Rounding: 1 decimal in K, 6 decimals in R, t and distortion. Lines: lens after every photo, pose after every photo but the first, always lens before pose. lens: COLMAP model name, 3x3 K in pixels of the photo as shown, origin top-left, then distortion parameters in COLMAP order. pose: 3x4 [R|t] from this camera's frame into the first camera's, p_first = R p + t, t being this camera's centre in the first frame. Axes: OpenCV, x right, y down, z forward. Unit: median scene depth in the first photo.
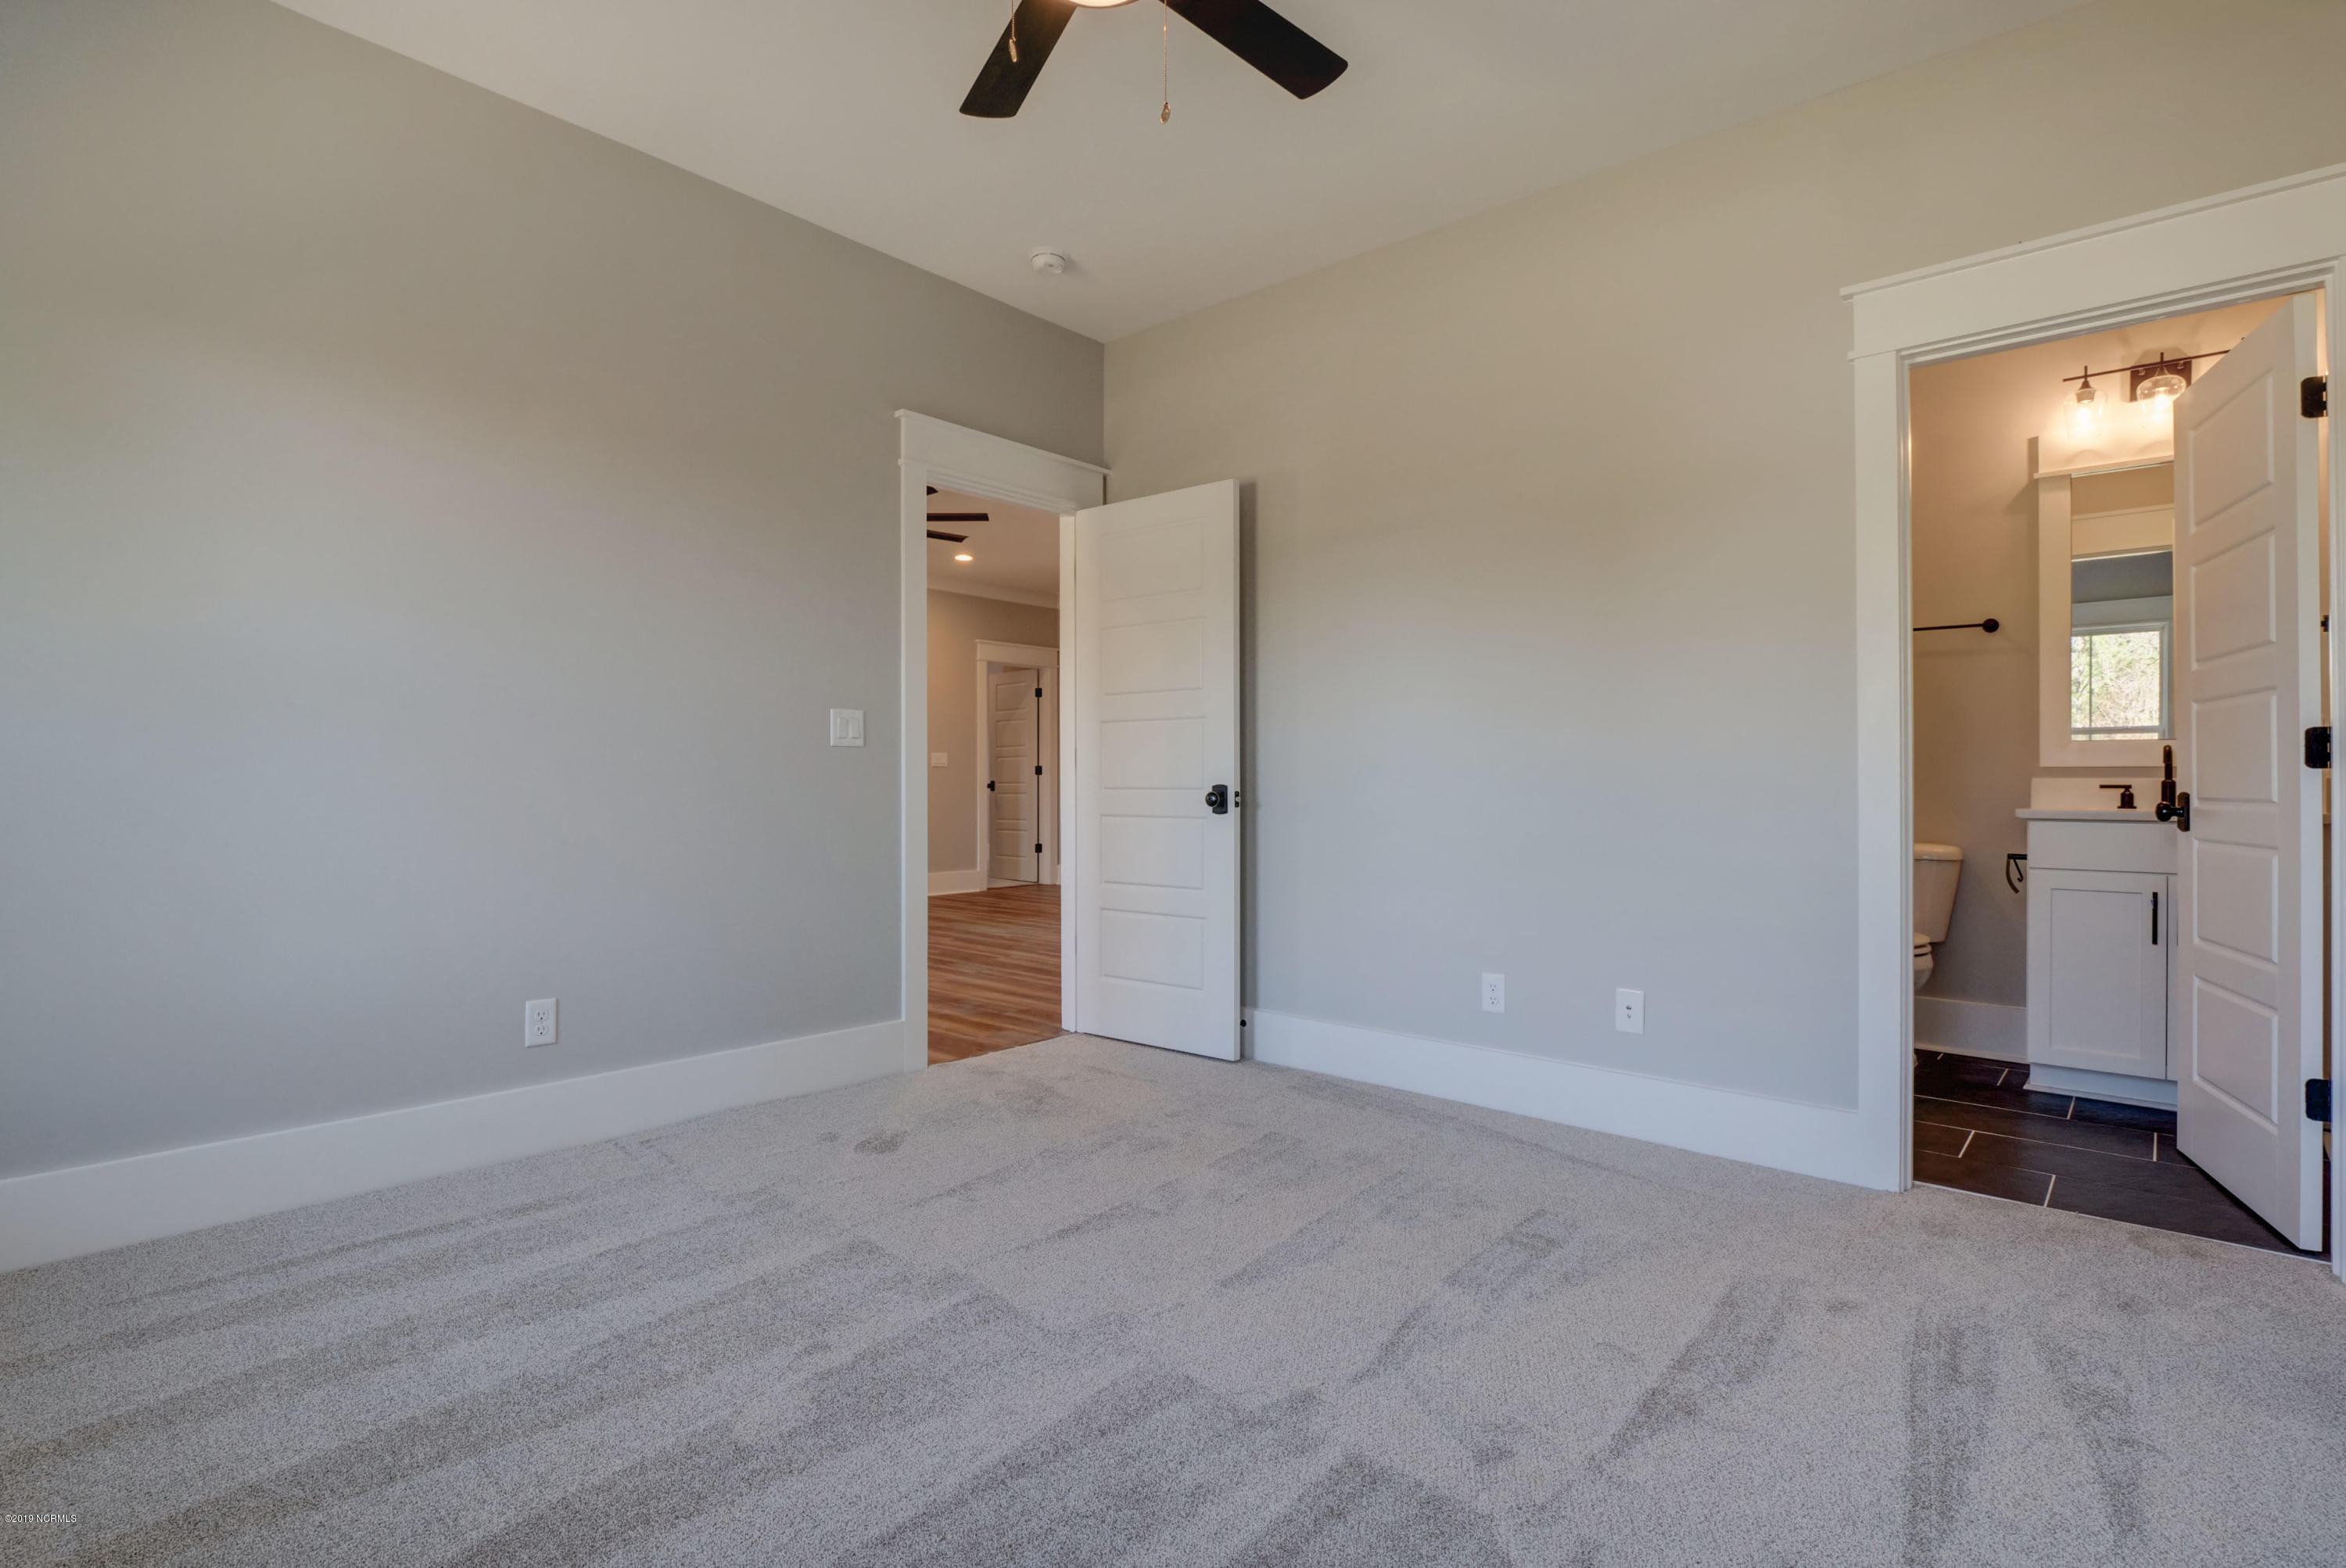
lens RADIAL K [[1147.5, 0, 1173.6], [0, 1147.5, 775.1], [0, 0, 1]] dist [-0.017934, 0.002641]
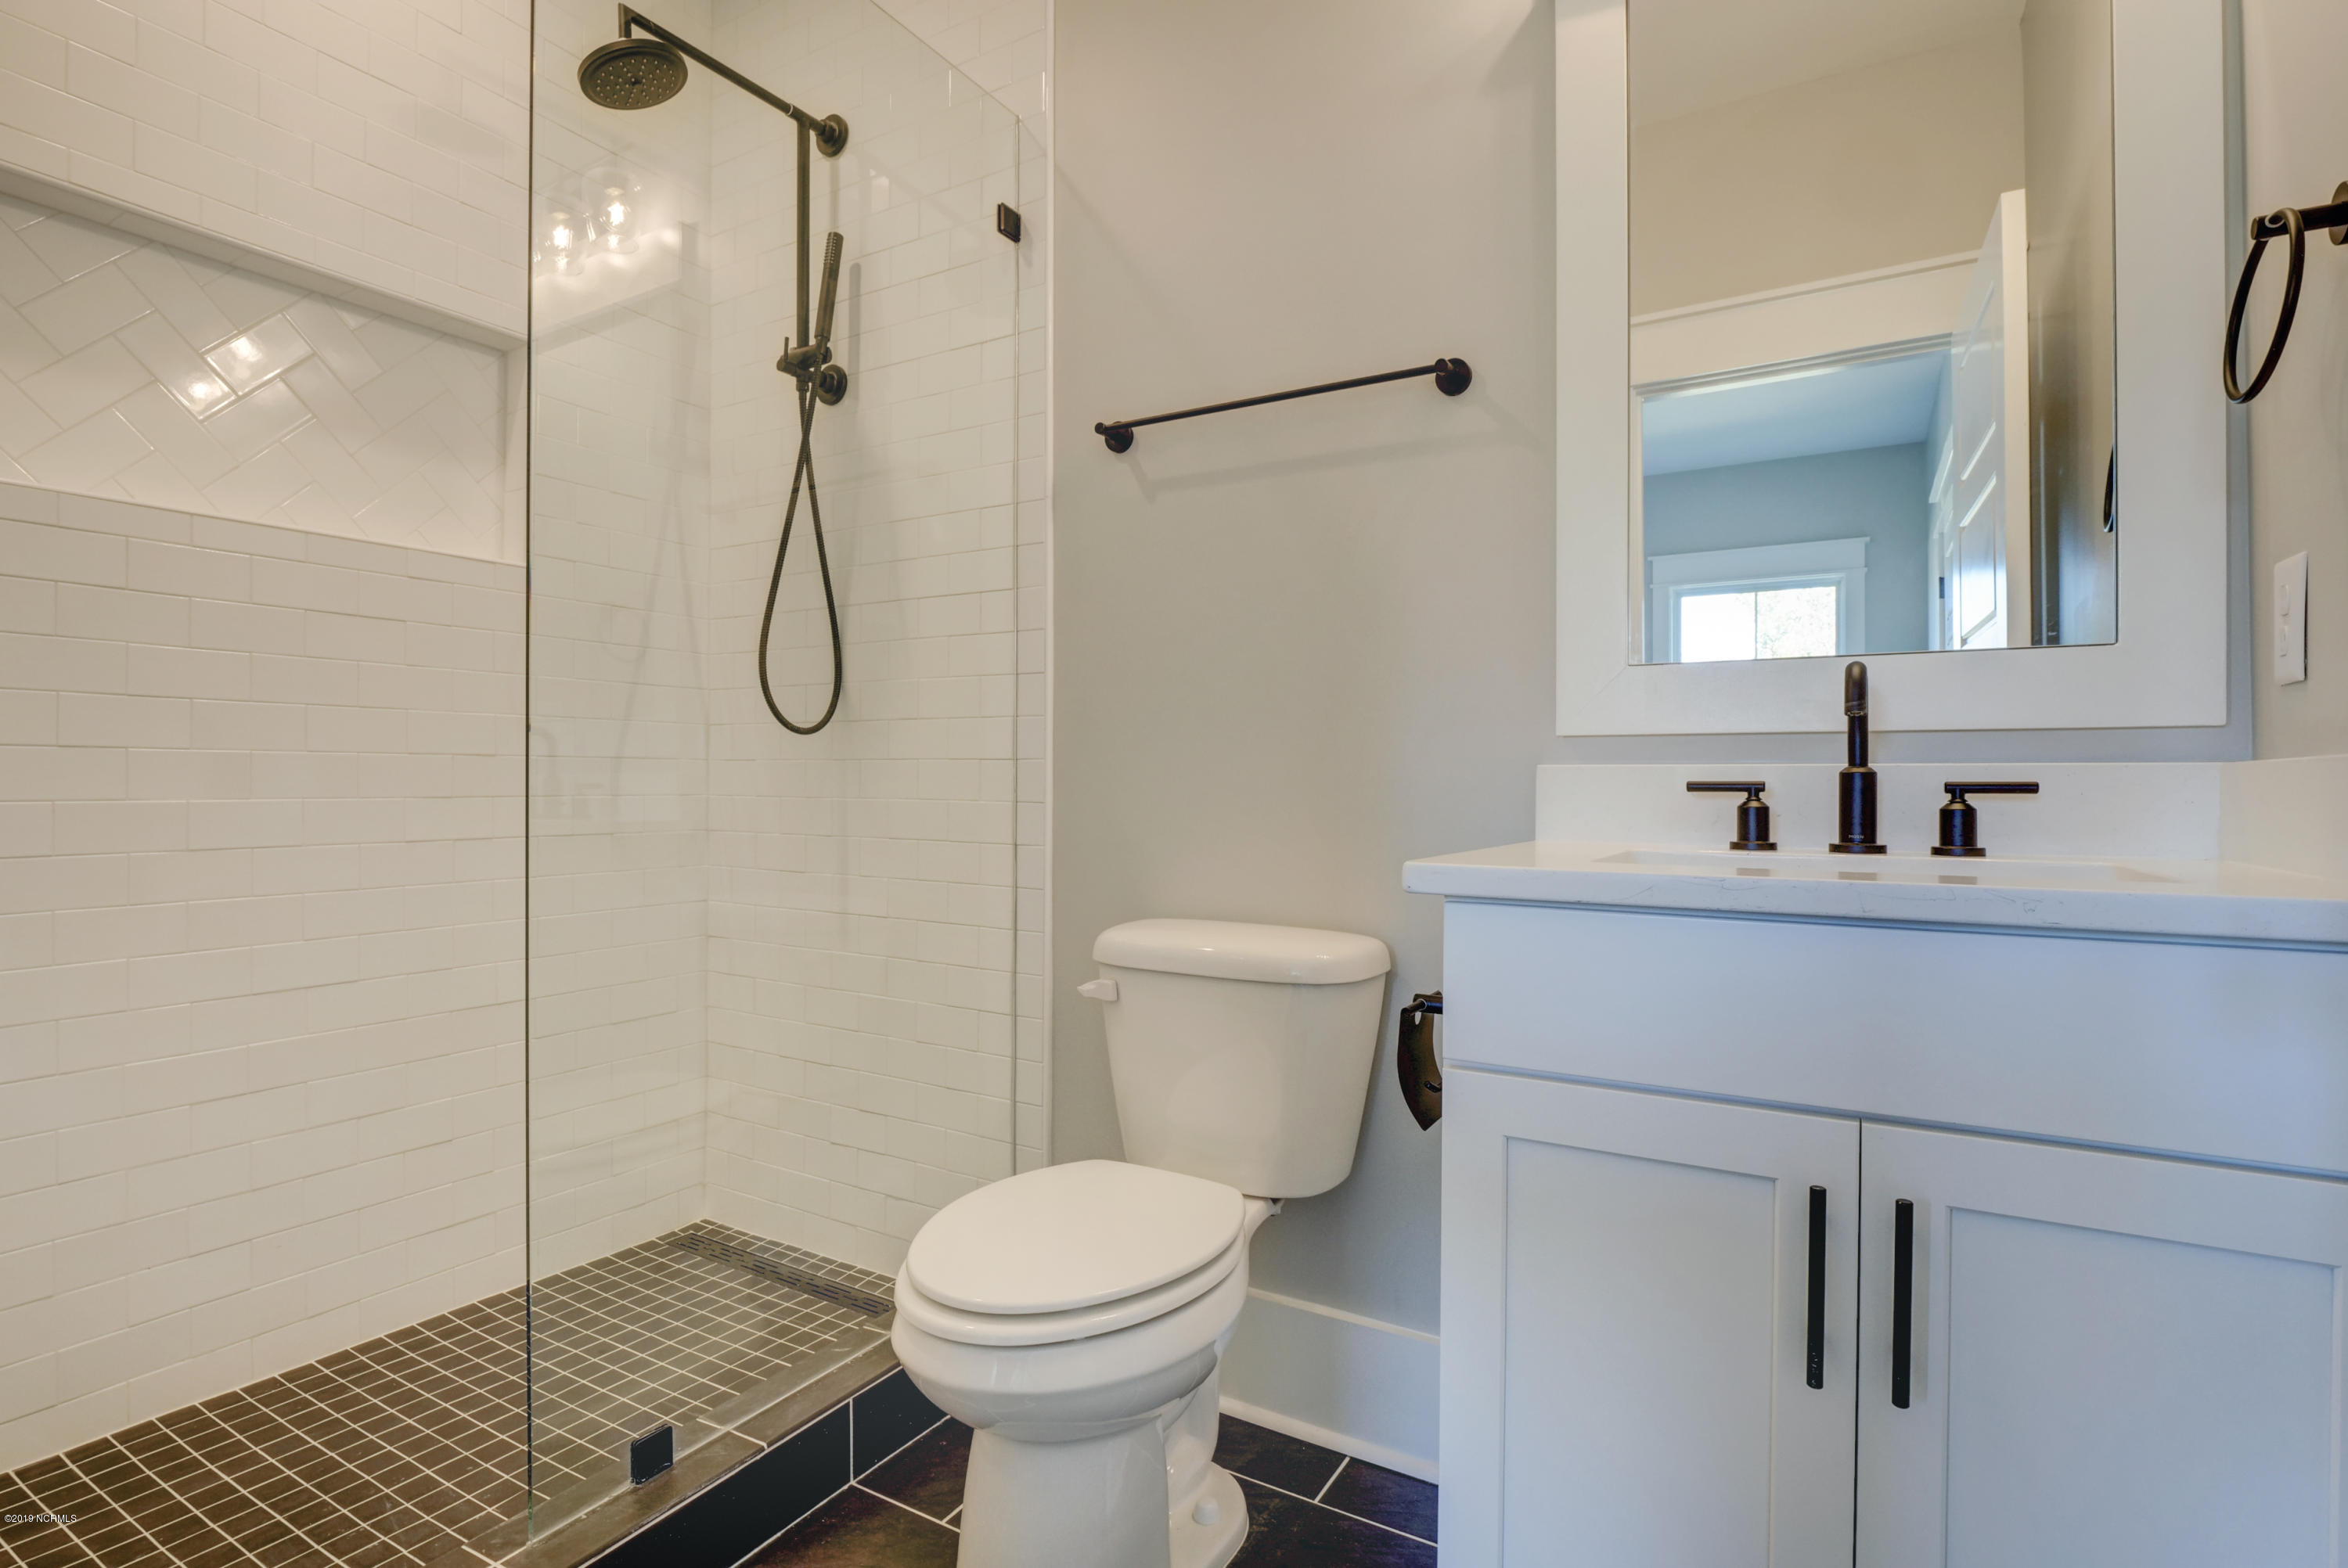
lens RADIAL K [[1148.3, 0, 1172.9], [0, 1148.3, 778.6], [0, 0, 1]] dist [-0.017934, 0.002641]
pose [[0.982051, 0.000871, 0.188613, 0.591951], [-0.001171, 0.999998, 0.001481, 0.007105], [-0.188611, -0.001676, 0.982050, 0.680122]]
